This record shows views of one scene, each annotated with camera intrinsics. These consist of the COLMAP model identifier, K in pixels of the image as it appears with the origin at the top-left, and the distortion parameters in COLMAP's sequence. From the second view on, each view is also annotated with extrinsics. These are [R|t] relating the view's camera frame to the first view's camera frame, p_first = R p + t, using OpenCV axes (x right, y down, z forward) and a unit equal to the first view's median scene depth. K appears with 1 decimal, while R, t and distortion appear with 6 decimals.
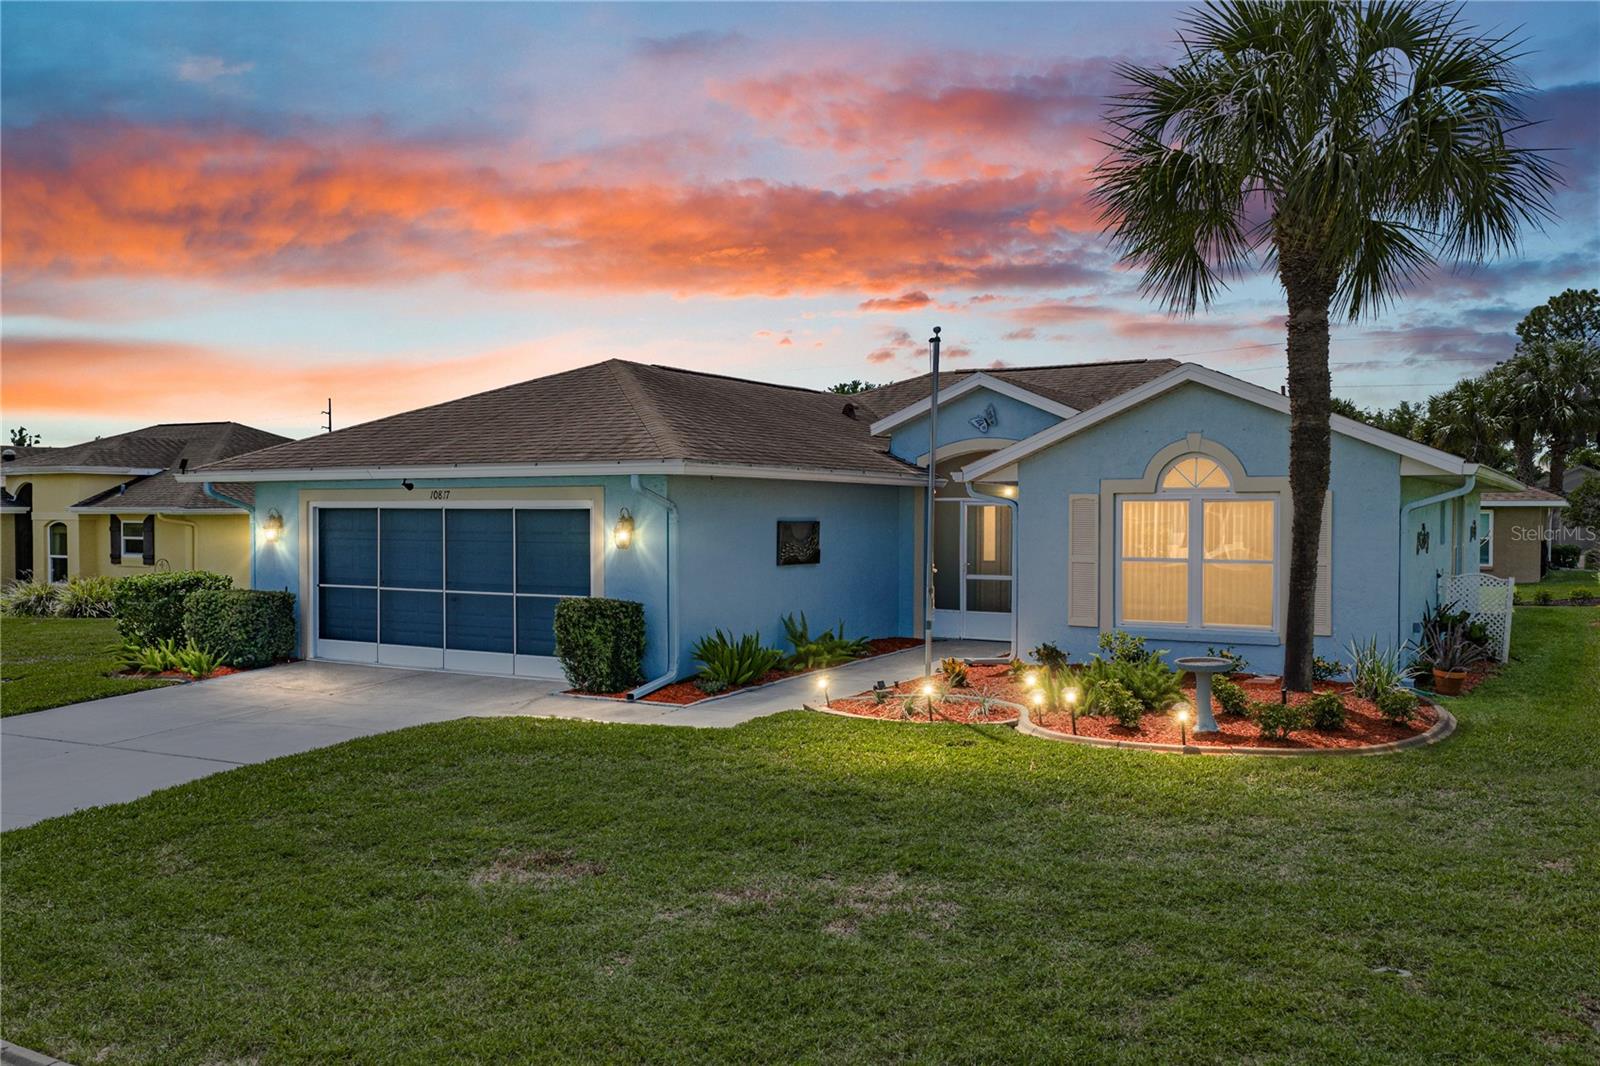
lens RADIAL K [[1345.9, 0, 800.0], [0, 1345.9, 533.0], [0, 0, 1]] dist [0.024293, -0.021599]
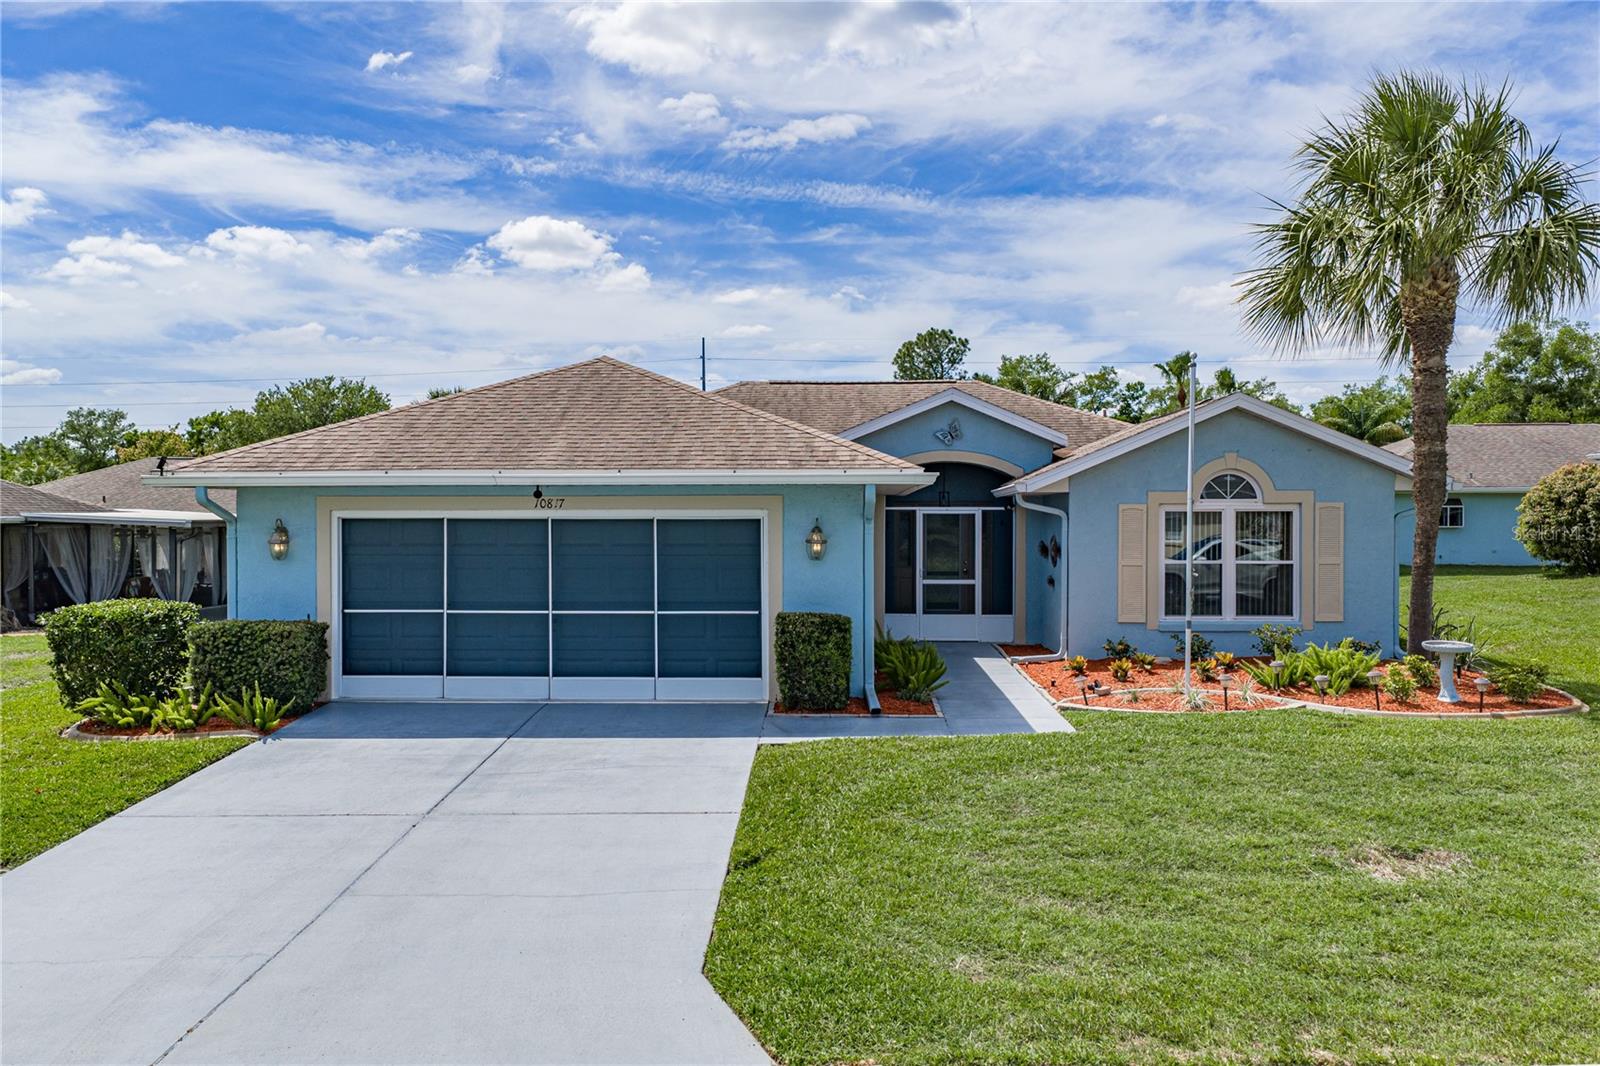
lens RADIAL K [[1345.9, 0, 800.0], [0, 1345.9, 533.0], [0, 0, 1]] dist [0.024293, -0.021599]
pose [[0.876497, -0.008044, 0.481340, -0.622537], [0.009351, 0.999956, -0.000317, -0.007919], [-0.481316, 0.004779, 0.876534, 0.164434]]
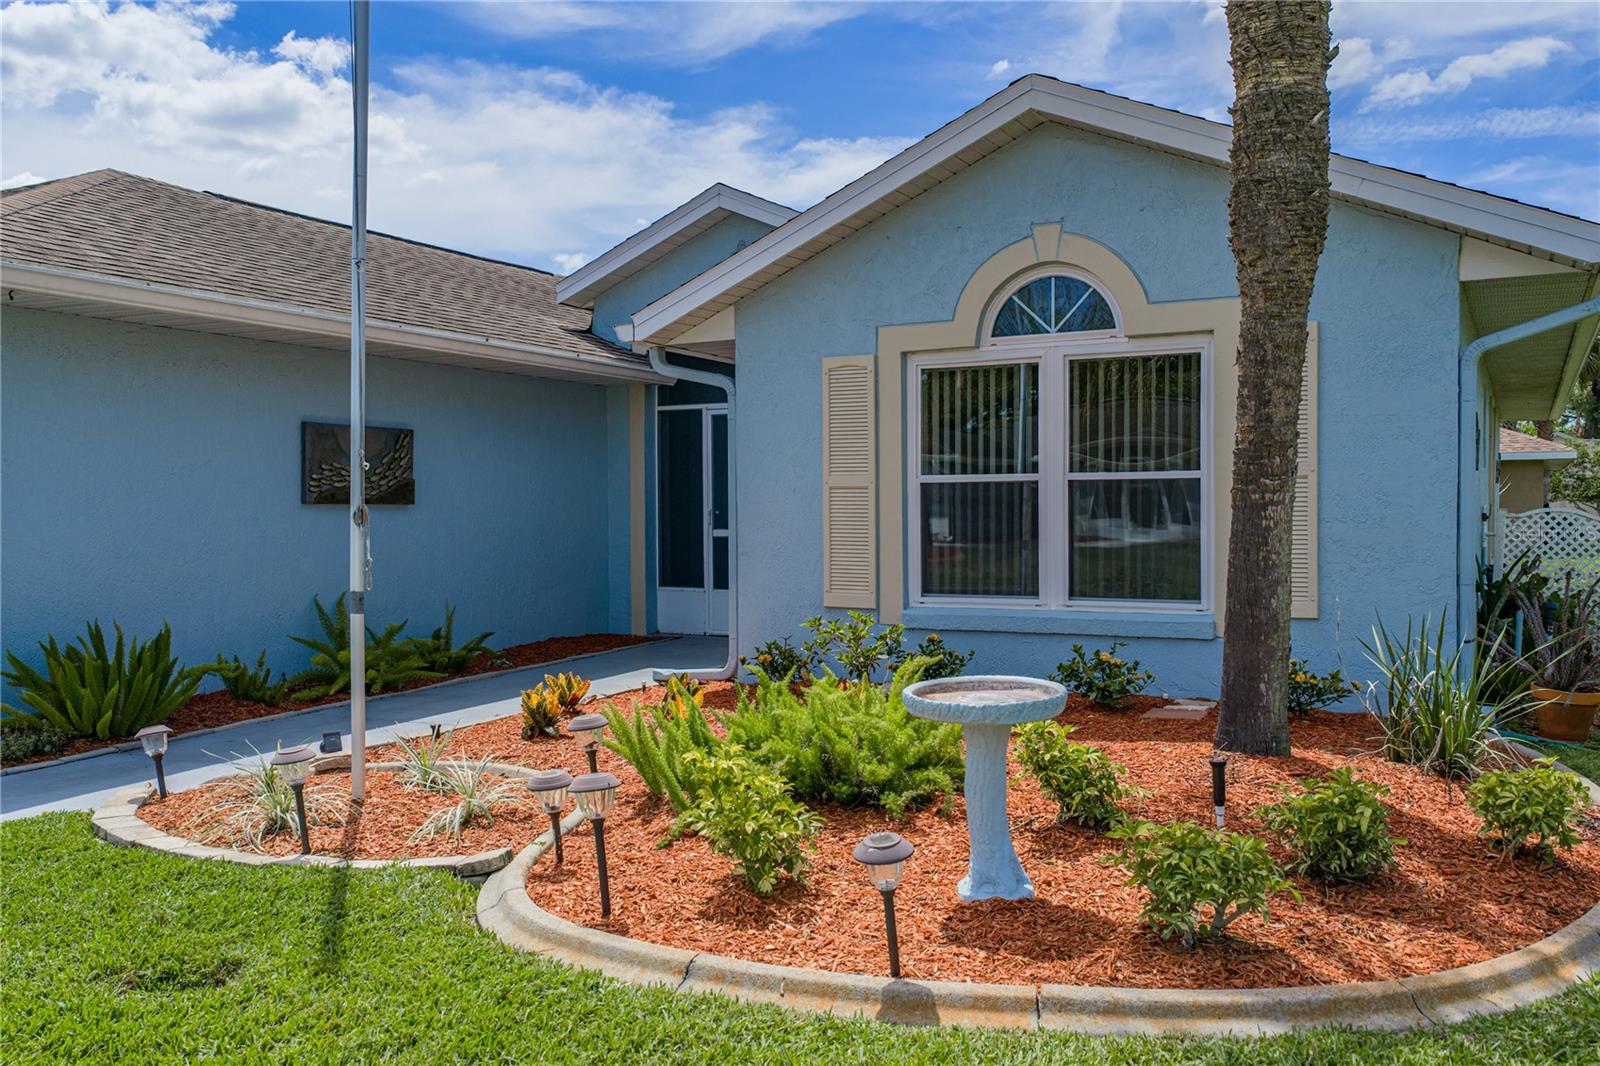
lens RADIAL K [[1364.5, 0, 800.0], [0, 1364.5, 533.0], [0, 0, 1]] dist [0.031149, -0.012538]
pose [[0.999229, -0.009713, 0.038028, 0.186230], [0.009607, 0.999949, 0.002970, 0.041698], [-0.038055, -0.002602, 0.999272, 0.509098]]
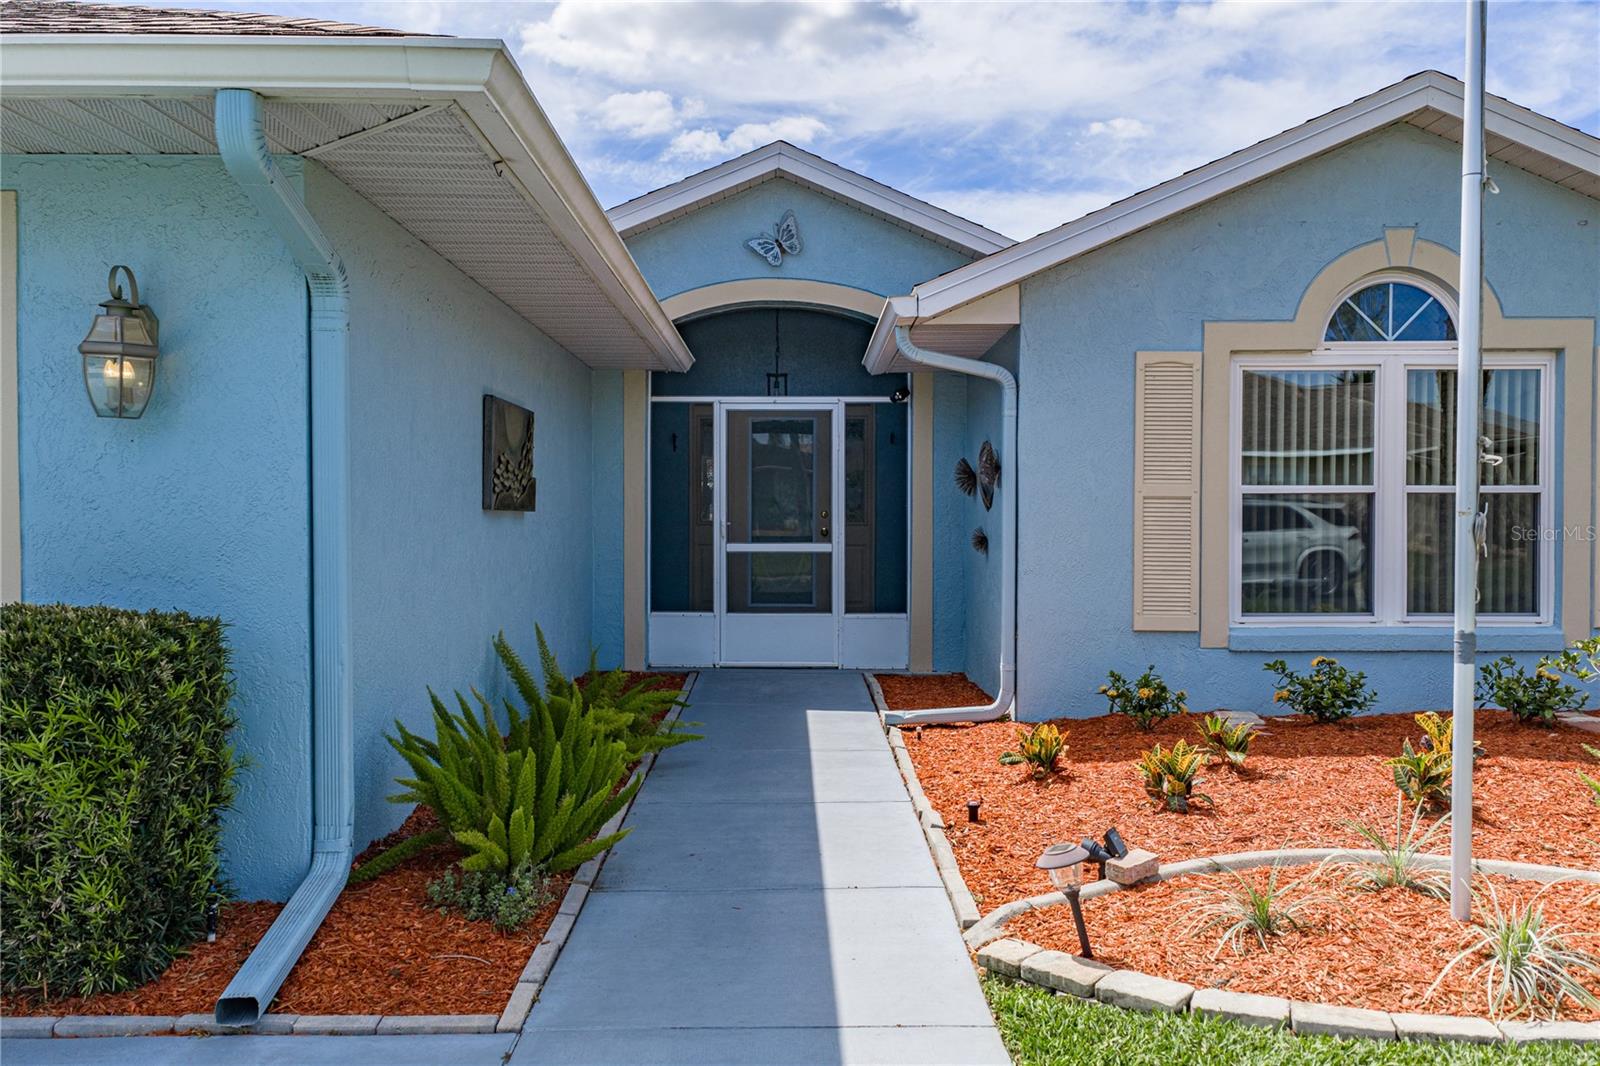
lens RADIAL K [[1345.7, 0, 800.0], [0, 1345.7, 533.0], [0, 0, 1]] dist [0.034263, 0.002845]
pose [[0.860023, -0.008266, 0.510189, -0.157127], [0.010009, 0.999950, -0.000671, 0.036874], [-0.510158, 0.005683, 0.860062, 0.716664]]
